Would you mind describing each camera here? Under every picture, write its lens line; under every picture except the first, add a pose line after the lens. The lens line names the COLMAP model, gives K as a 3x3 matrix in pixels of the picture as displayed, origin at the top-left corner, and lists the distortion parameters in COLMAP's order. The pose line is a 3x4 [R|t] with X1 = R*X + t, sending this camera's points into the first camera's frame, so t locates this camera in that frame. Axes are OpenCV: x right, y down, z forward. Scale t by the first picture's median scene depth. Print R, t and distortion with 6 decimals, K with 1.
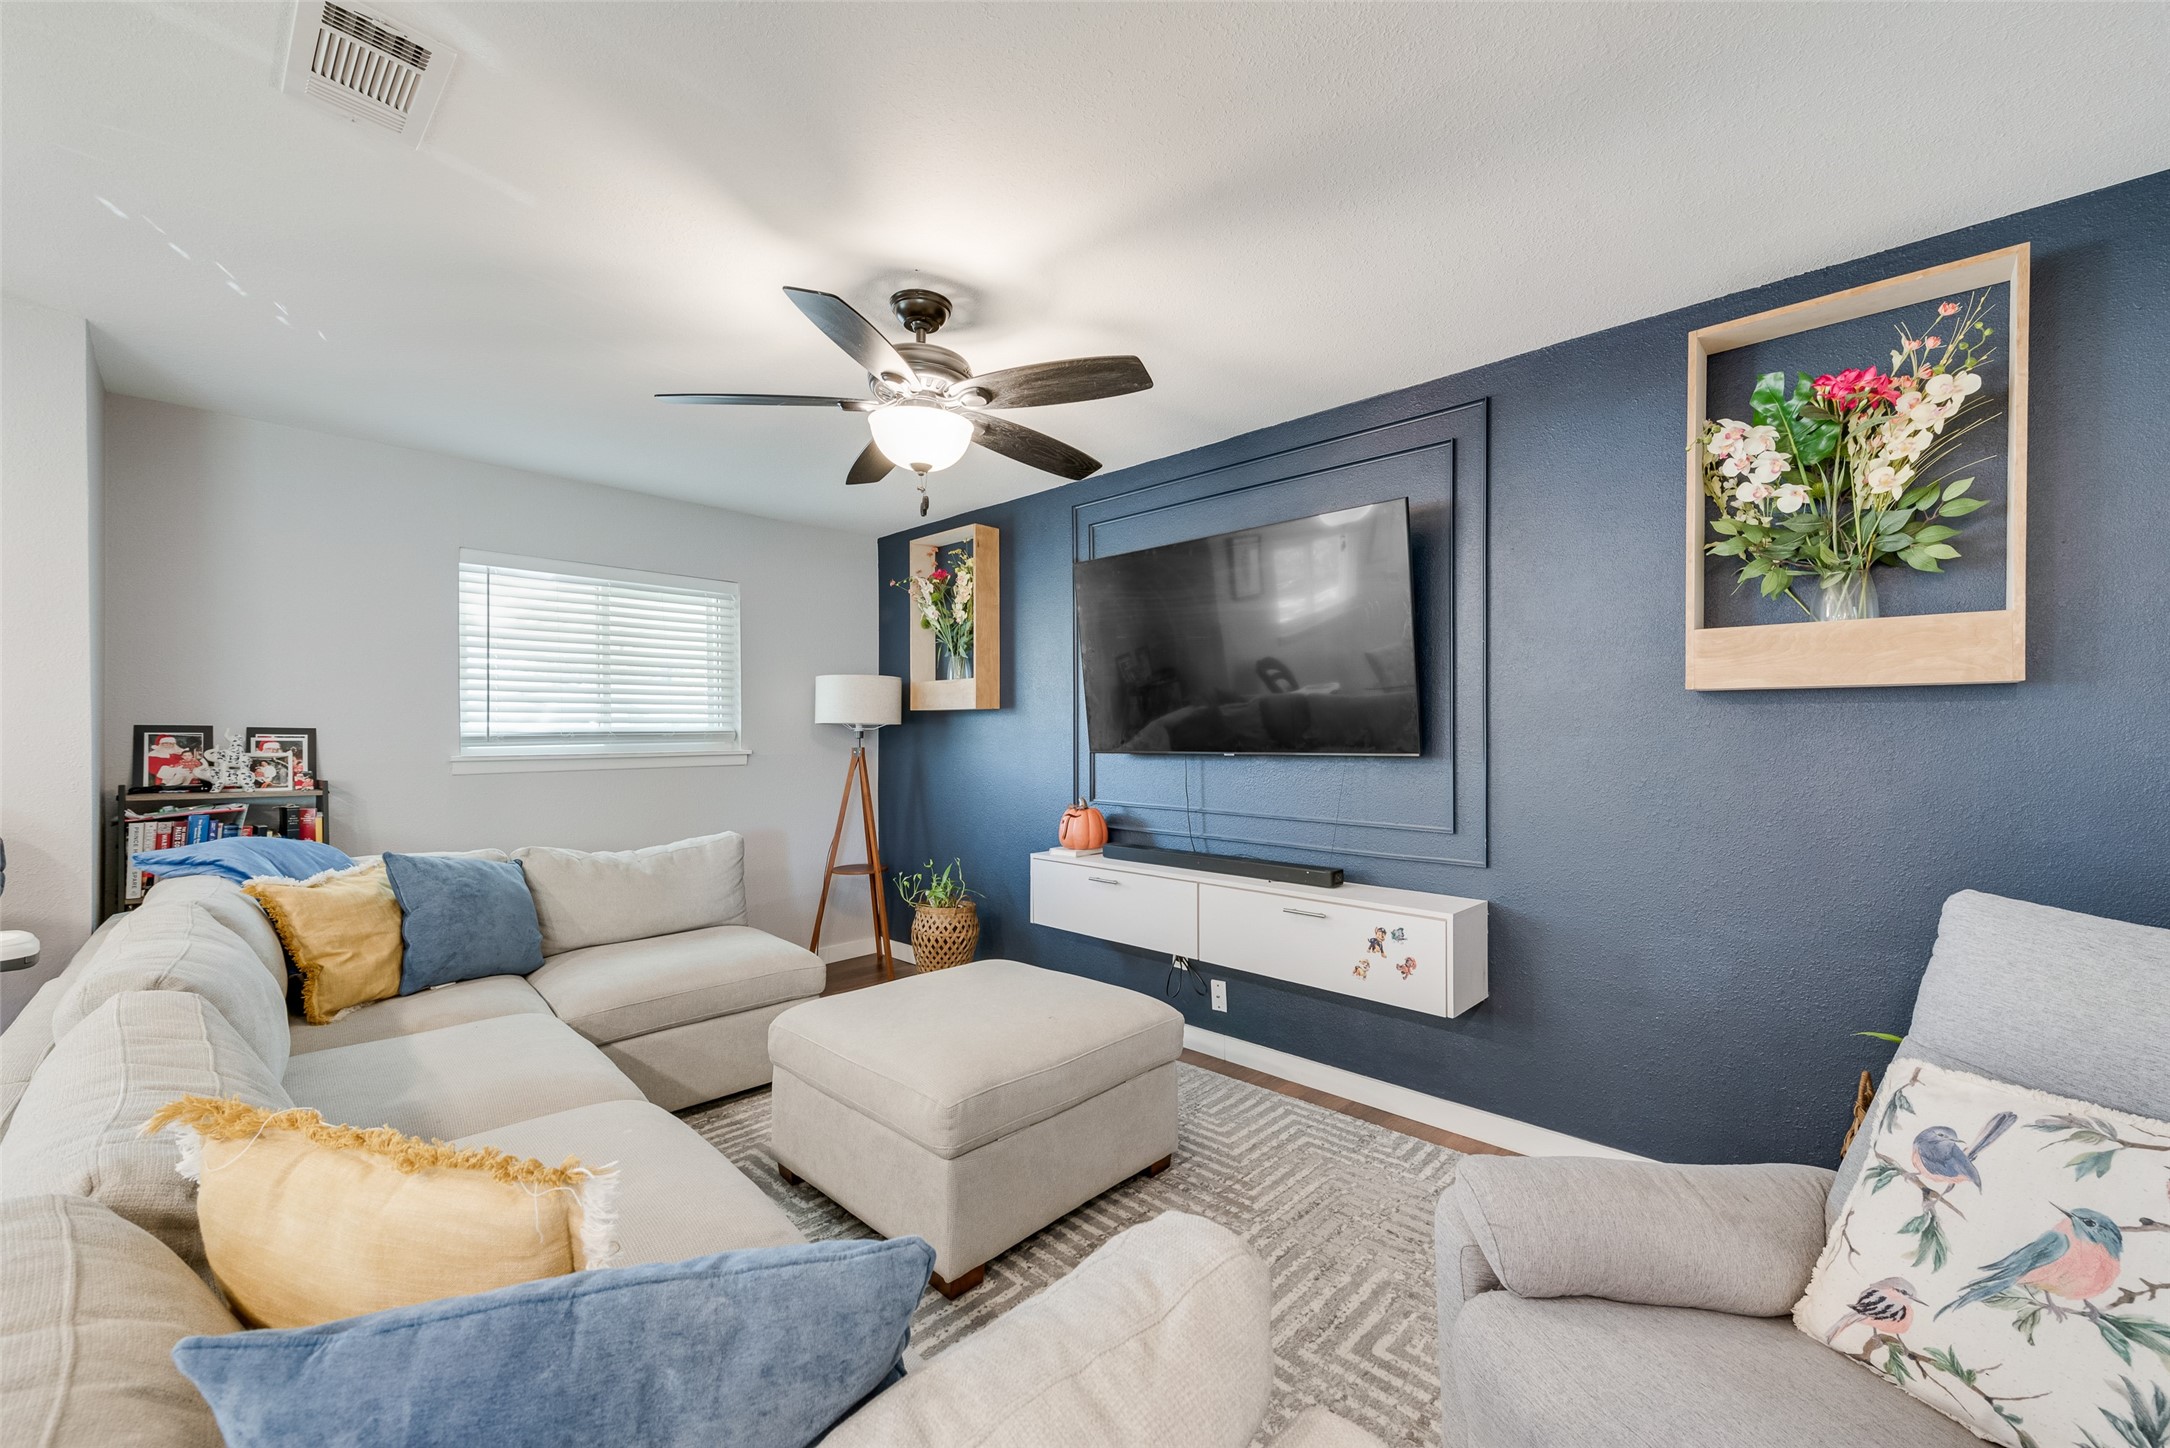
lens RADIAL K [[881.9, 0, 1082.0], [0, 881.9, 724.3], [0, 0, 1]] dist [-0.000071, 0.000182]
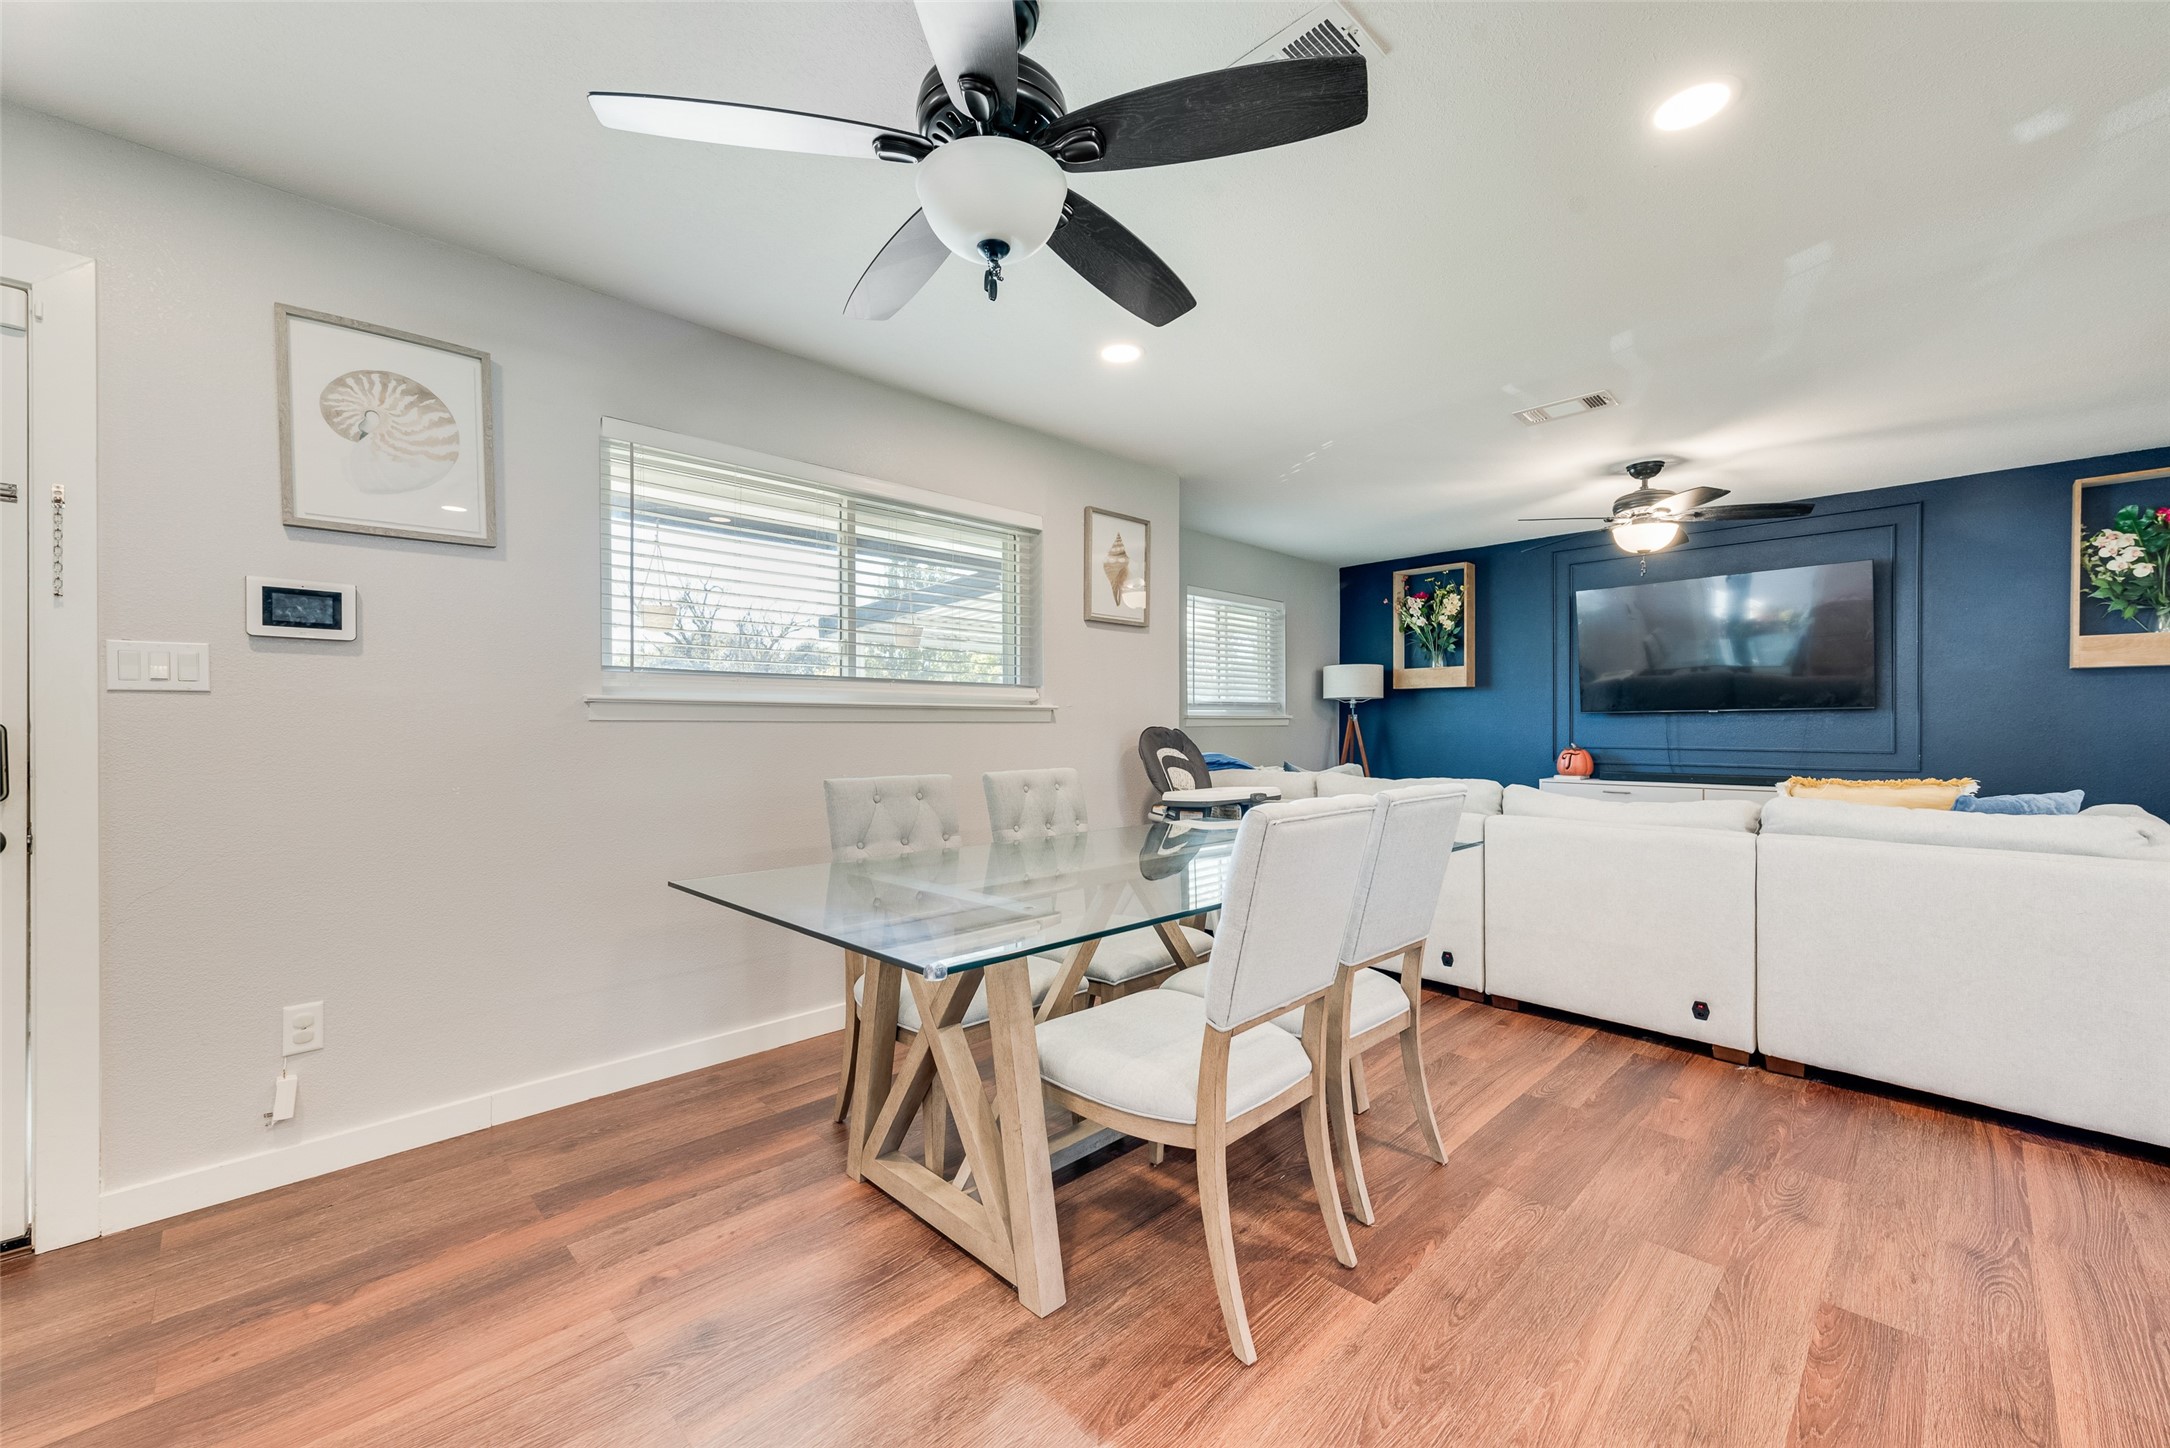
lens RADIAL K [[881.9, 0, 1087.8], [0, 881.9, 730.2], [0, 0, 1]] dist [-0.000071, 0.000182]
pose [[0.999833, -0.005329, -0.017497, -1.417203], [0.005640, 0.999826, 0.017790, 0.050798], [0.017399, -0.017886, 0.999689, -0.950290]]
